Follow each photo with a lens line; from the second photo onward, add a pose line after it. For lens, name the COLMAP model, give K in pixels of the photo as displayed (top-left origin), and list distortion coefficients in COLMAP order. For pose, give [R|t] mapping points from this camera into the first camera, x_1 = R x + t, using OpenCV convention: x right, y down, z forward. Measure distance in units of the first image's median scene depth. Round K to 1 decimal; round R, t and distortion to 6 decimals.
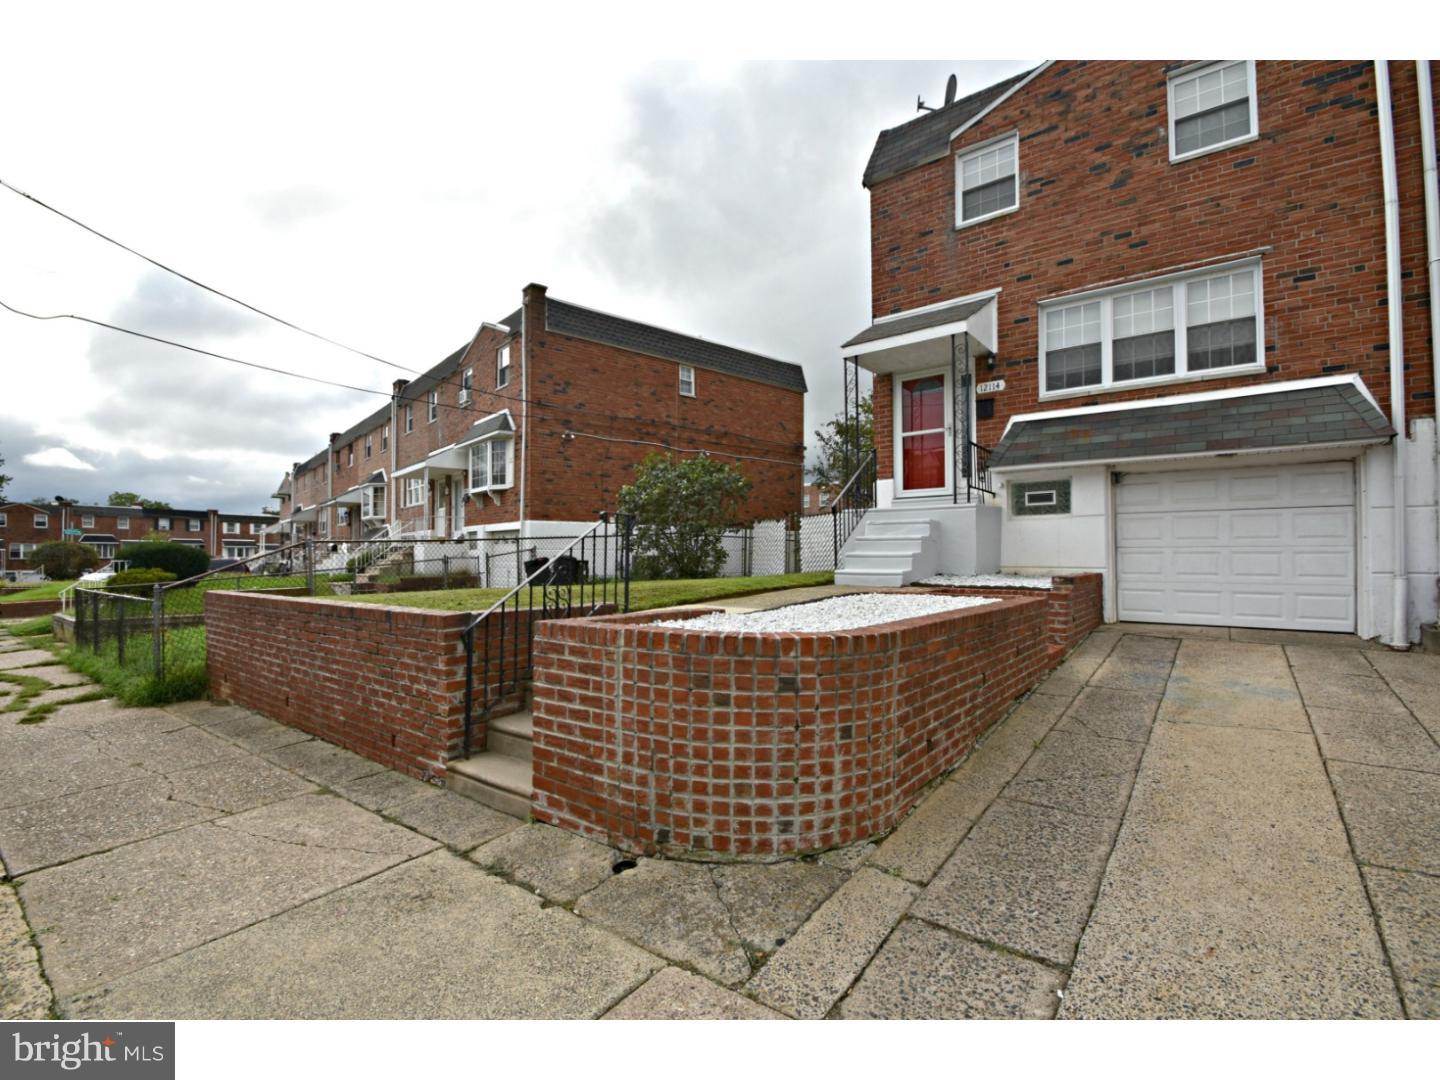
lens RADIAL K [[670.8, 0, 711.0], [0, 670.8, 548.3], [0, 0, 1]] dist [0.017097, -0.020794]
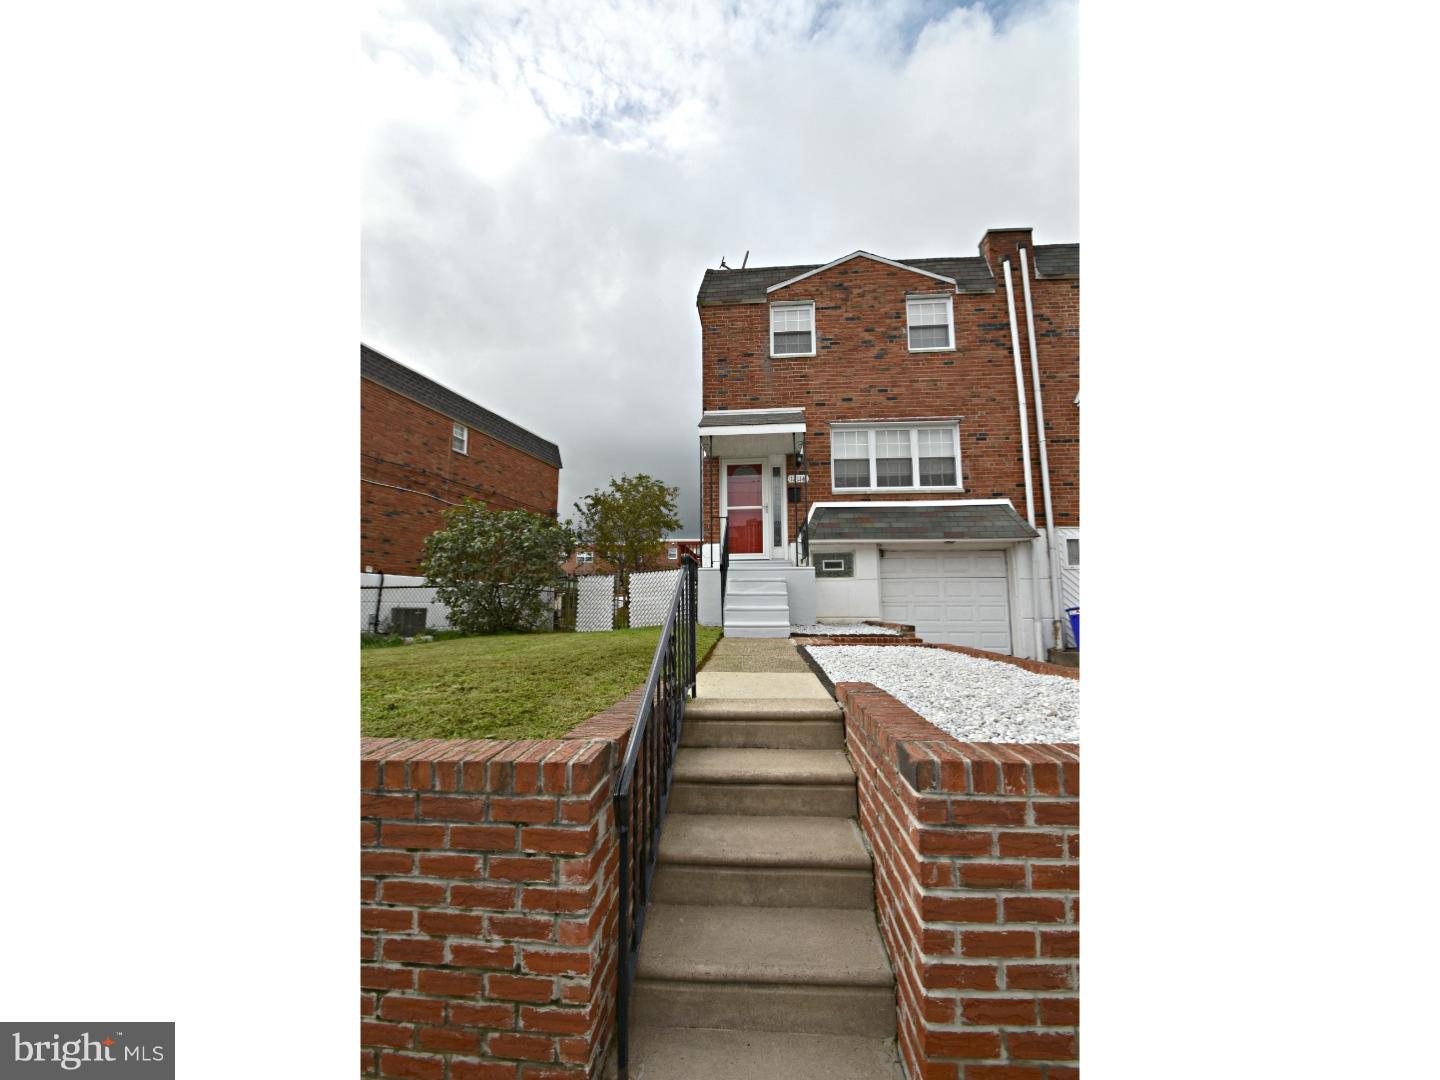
lens RADIAL K [[492.3, 0, 726.4], [0, 492.3, 549.5], [0, 0, 1]] dist [0.001393, -0.006097]
pose [[0.817041, 0.061860, 0.573252, -0.257757], [-0.002832, 0.994646, -0.103297, -0.003641], [-0.576573, 0.082775, 0.812842, 0.332542]]
